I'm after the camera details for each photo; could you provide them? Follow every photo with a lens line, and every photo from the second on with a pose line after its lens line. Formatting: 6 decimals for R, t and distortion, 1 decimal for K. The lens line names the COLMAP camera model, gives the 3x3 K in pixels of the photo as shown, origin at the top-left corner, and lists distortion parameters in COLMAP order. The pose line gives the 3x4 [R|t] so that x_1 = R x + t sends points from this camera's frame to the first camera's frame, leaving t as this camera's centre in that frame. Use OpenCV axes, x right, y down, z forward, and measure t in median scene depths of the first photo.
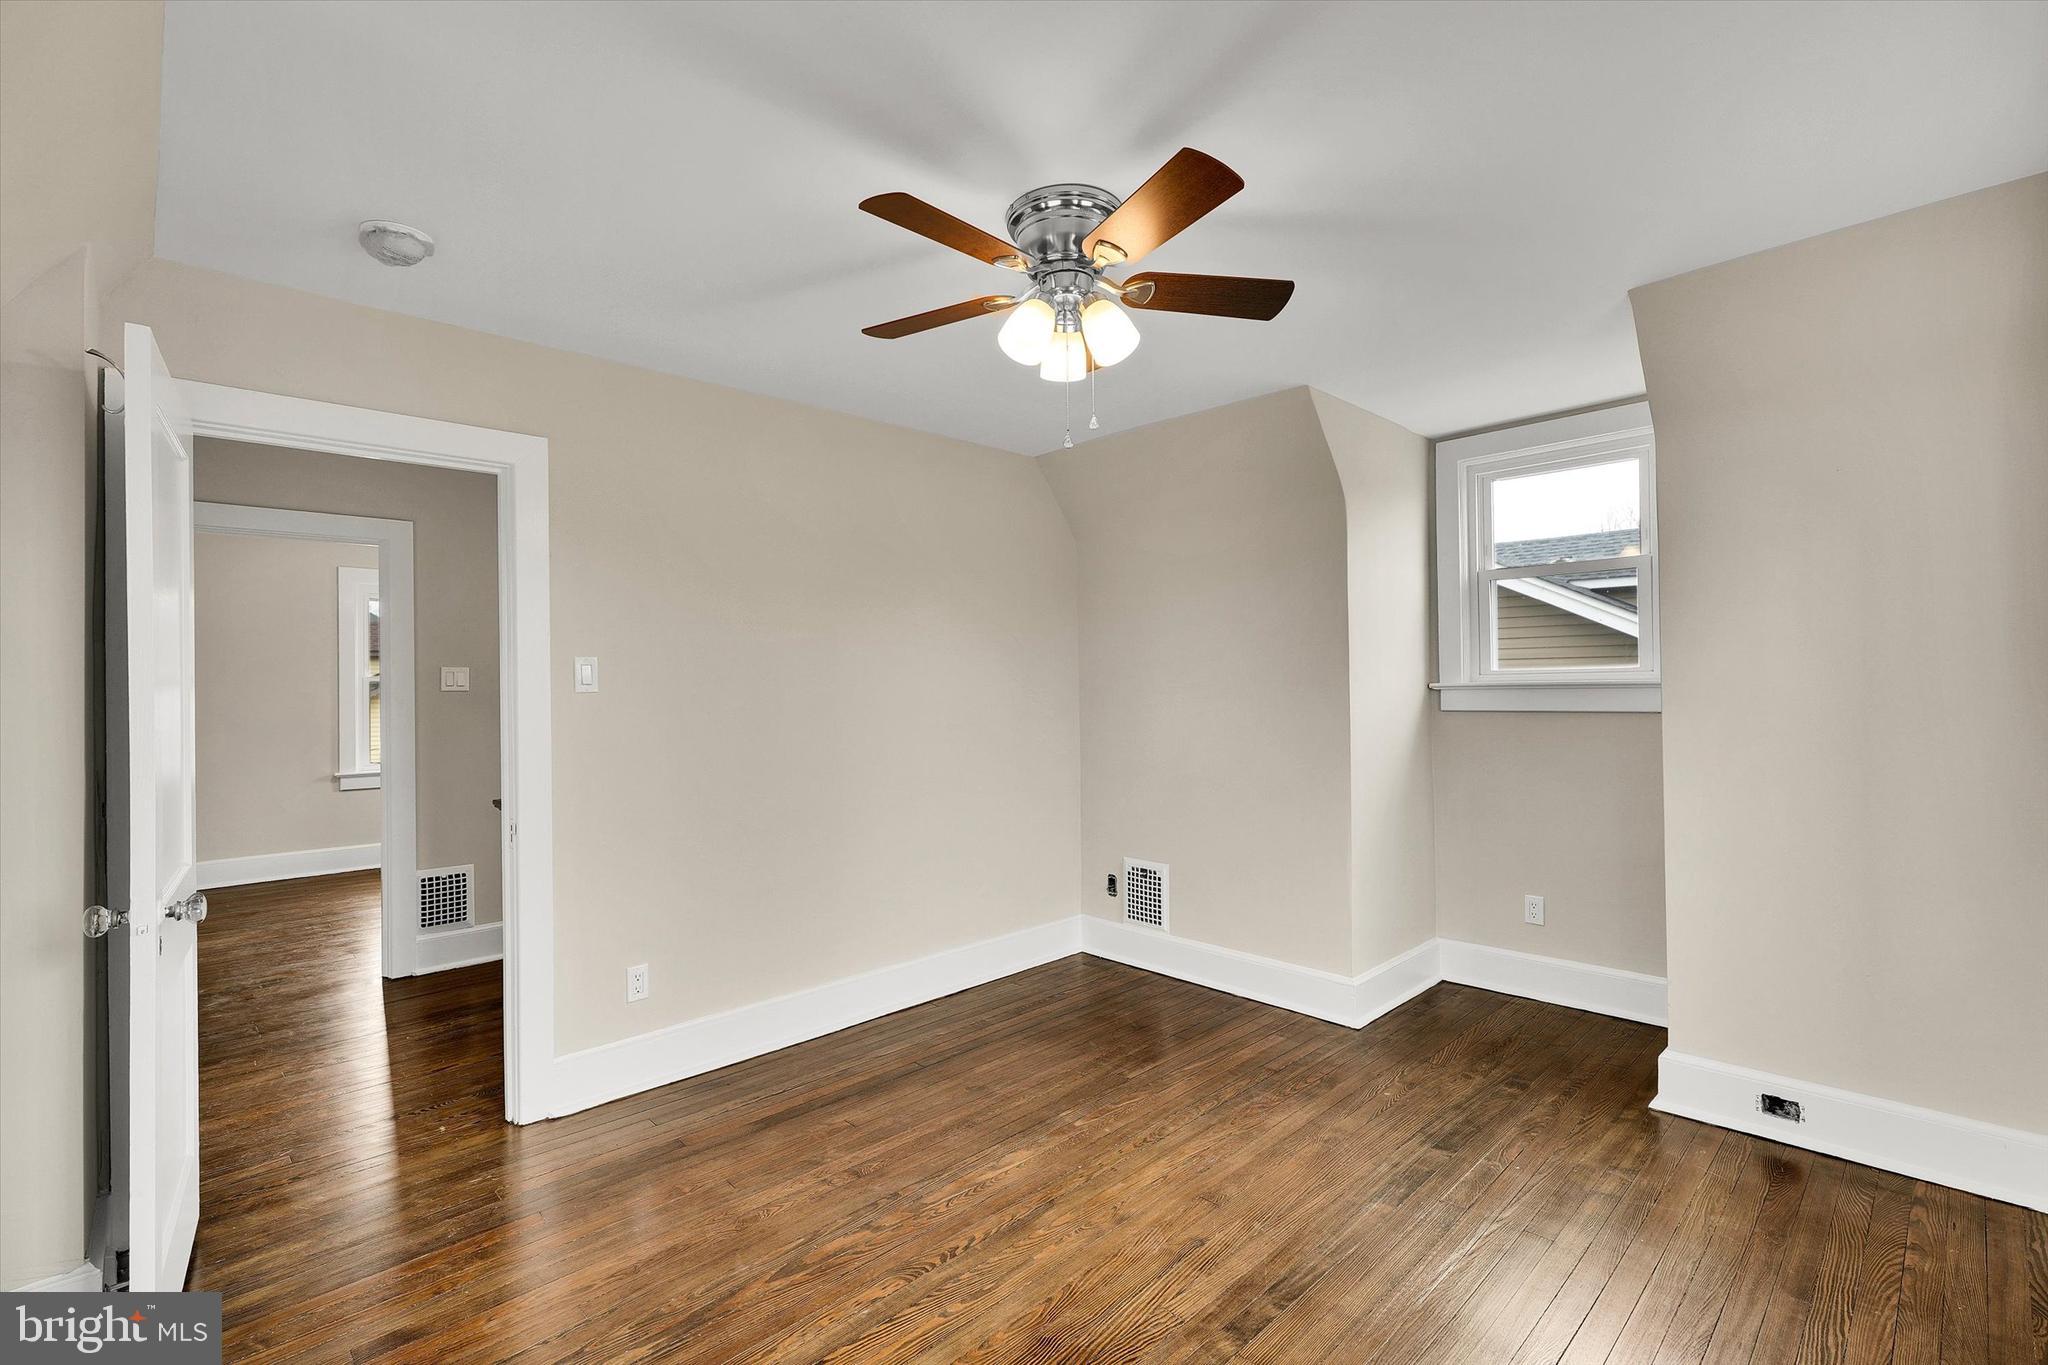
lens RADIAL K [[911.2, 0, 1024.0], [0, 911.2, 682.5], [0, 0, 1]] dist [-0.001217, 0.000469]
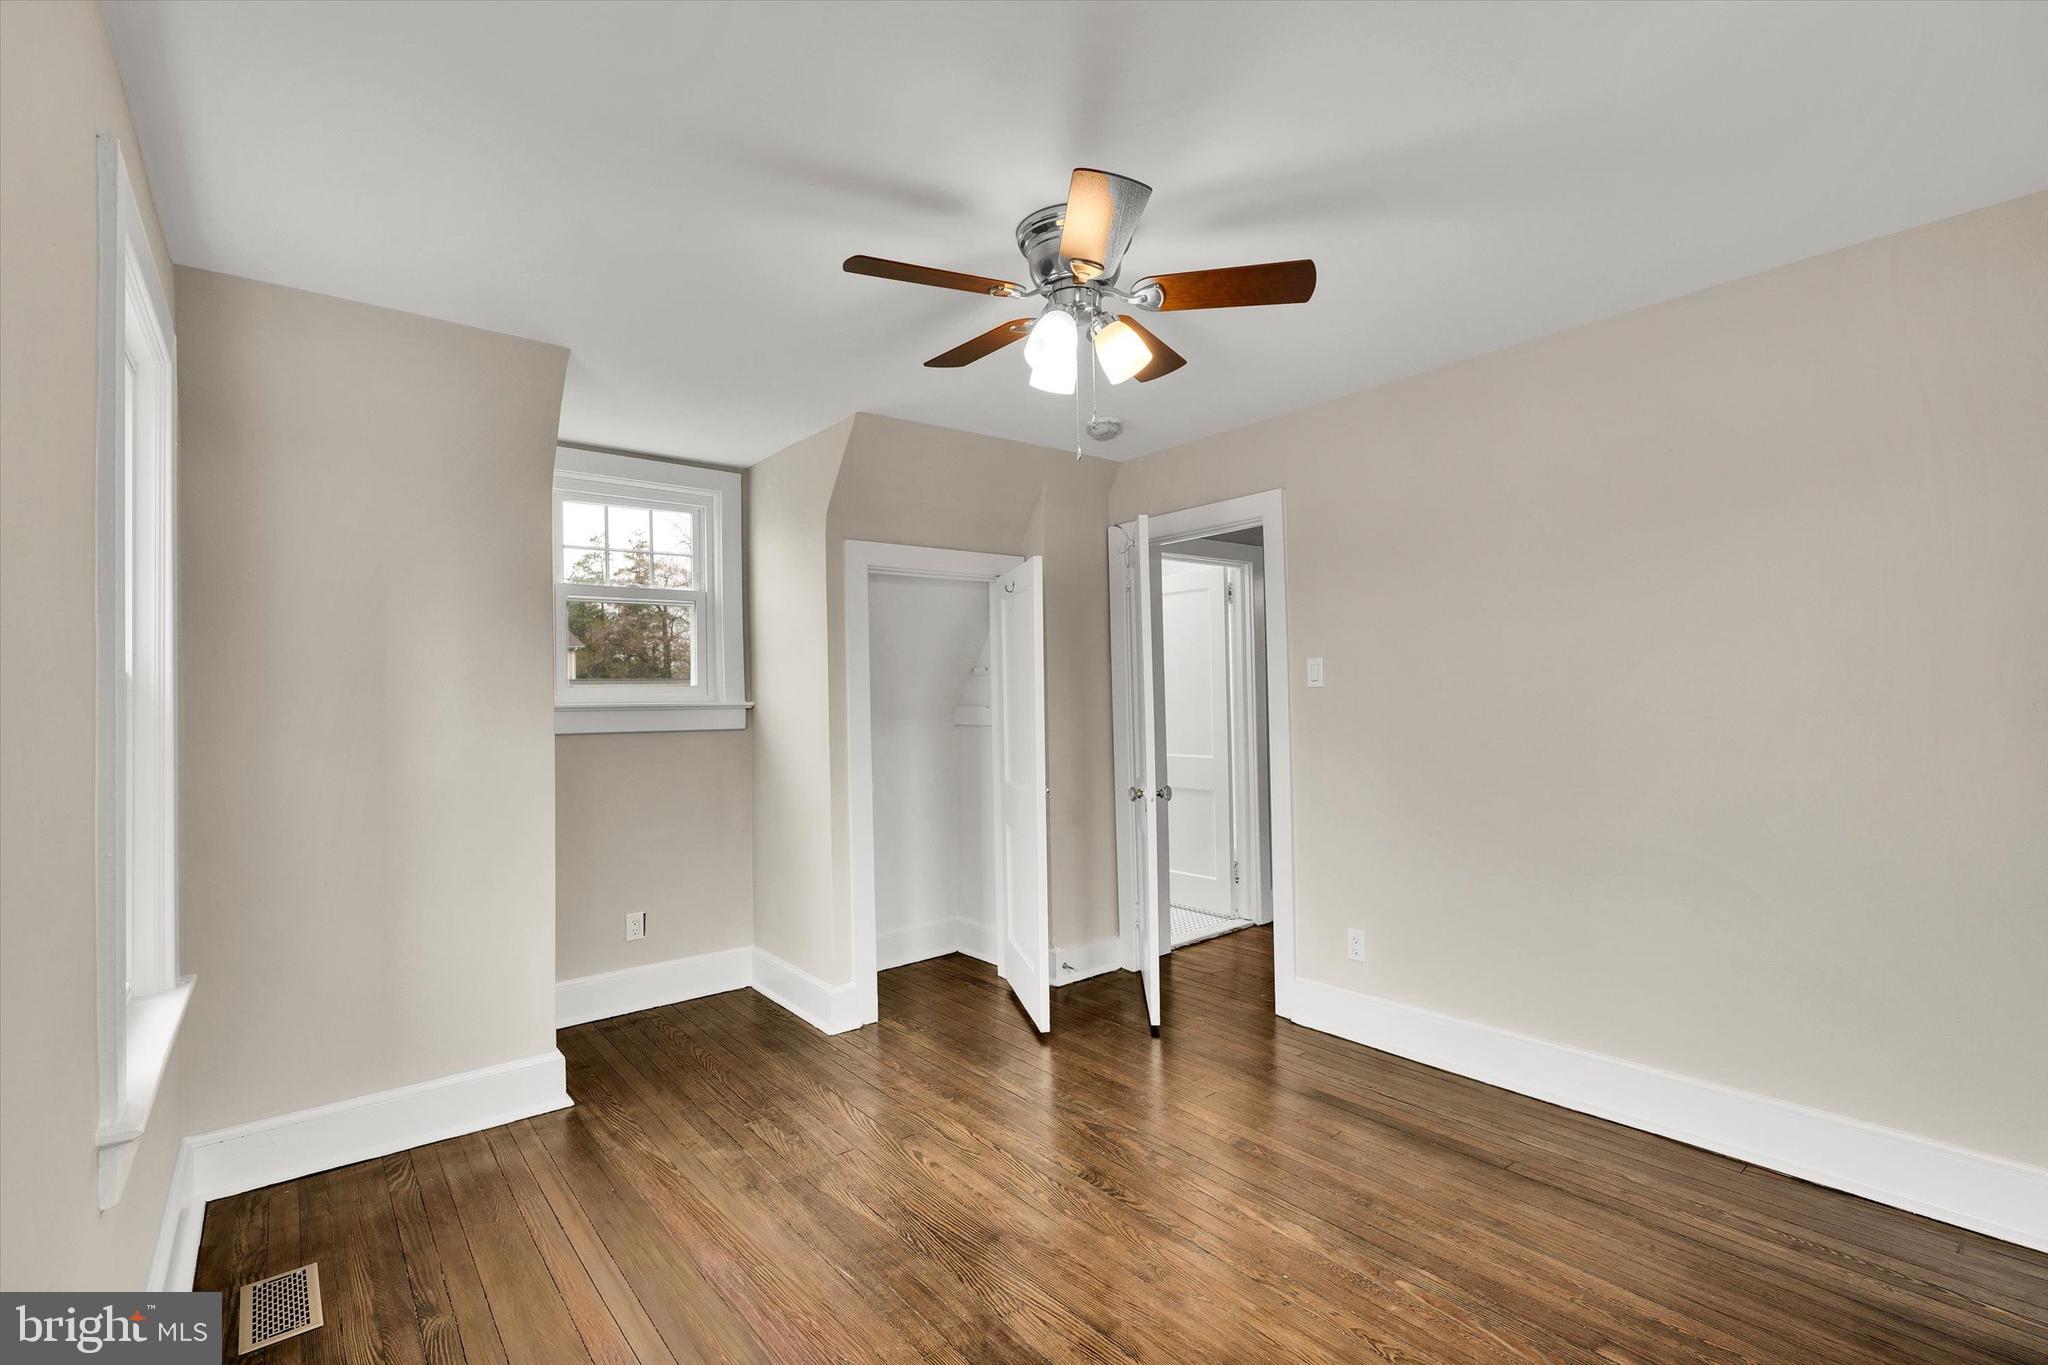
lens RADIAL K [[911.2, 0, 1024.0], [0, 911.2, 682.5], [0, 0, 1]] dist [-0.001217, 0.000469]
pose [[-0.076636, 0.005921, -0.997042, 0.752054], [0.027004, 0.999628, 0.003860, -0.010674], [0.996693, -0.026628, -0.076767, 0.708279]]
